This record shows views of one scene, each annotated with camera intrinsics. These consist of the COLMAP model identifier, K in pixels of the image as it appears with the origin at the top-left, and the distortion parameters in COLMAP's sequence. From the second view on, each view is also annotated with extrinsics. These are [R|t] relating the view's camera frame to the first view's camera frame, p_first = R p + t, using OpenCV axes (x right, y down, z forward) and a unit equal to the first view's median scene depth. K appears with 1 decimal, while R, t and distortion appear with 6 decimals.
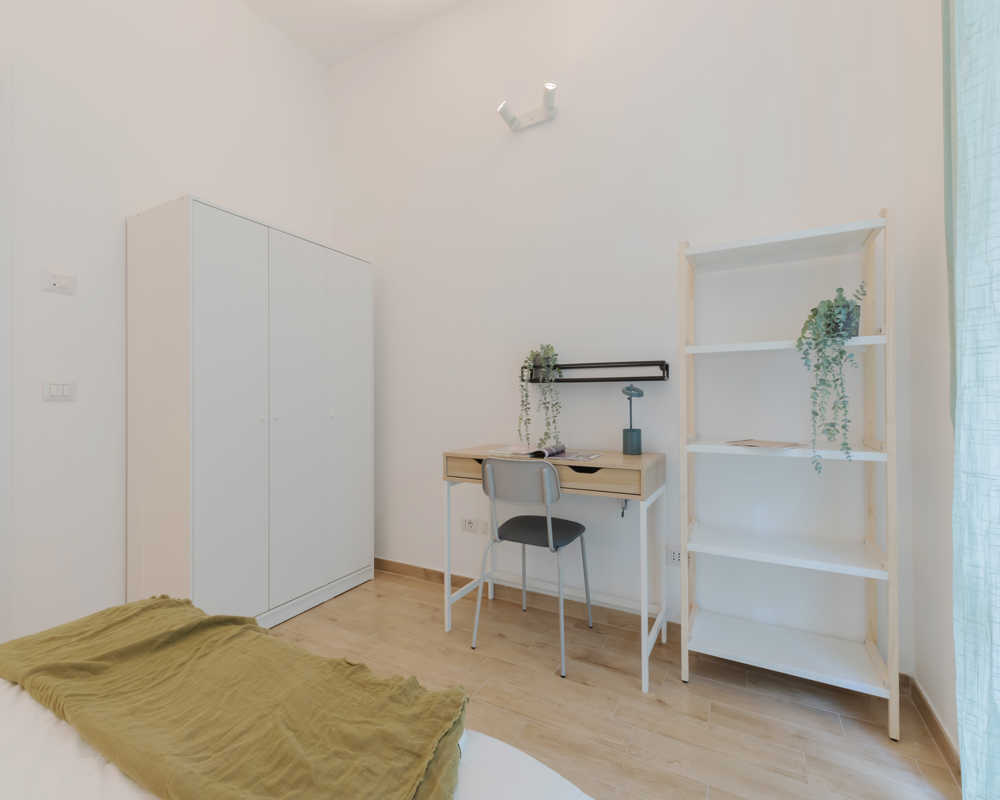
lens RADIAL K [[469.2, 0, 500.0], [0, 469.2, 400.0], [0, 0, 1]] dist [-0.000449, -0.000228]
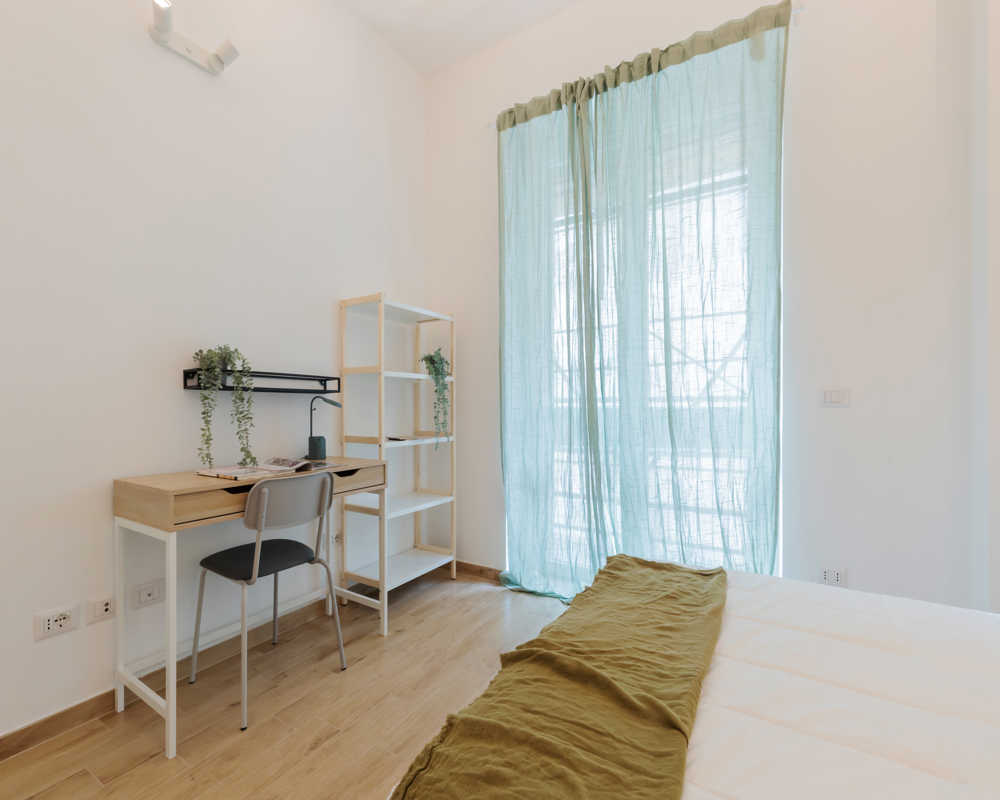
lens RADIAL K [[441.9, 0, 494.1], [0, 441.9, 412.1], [0, 0, 1]] dist [-0.000438, -0.000040]
pose [[0.053363, -0.009419, 0.998531, -0.736645], [0.003441, 0.999951, 0.009248, -0.004077], [-0.998569, 0.002943, 0.053393, 0.521451]]
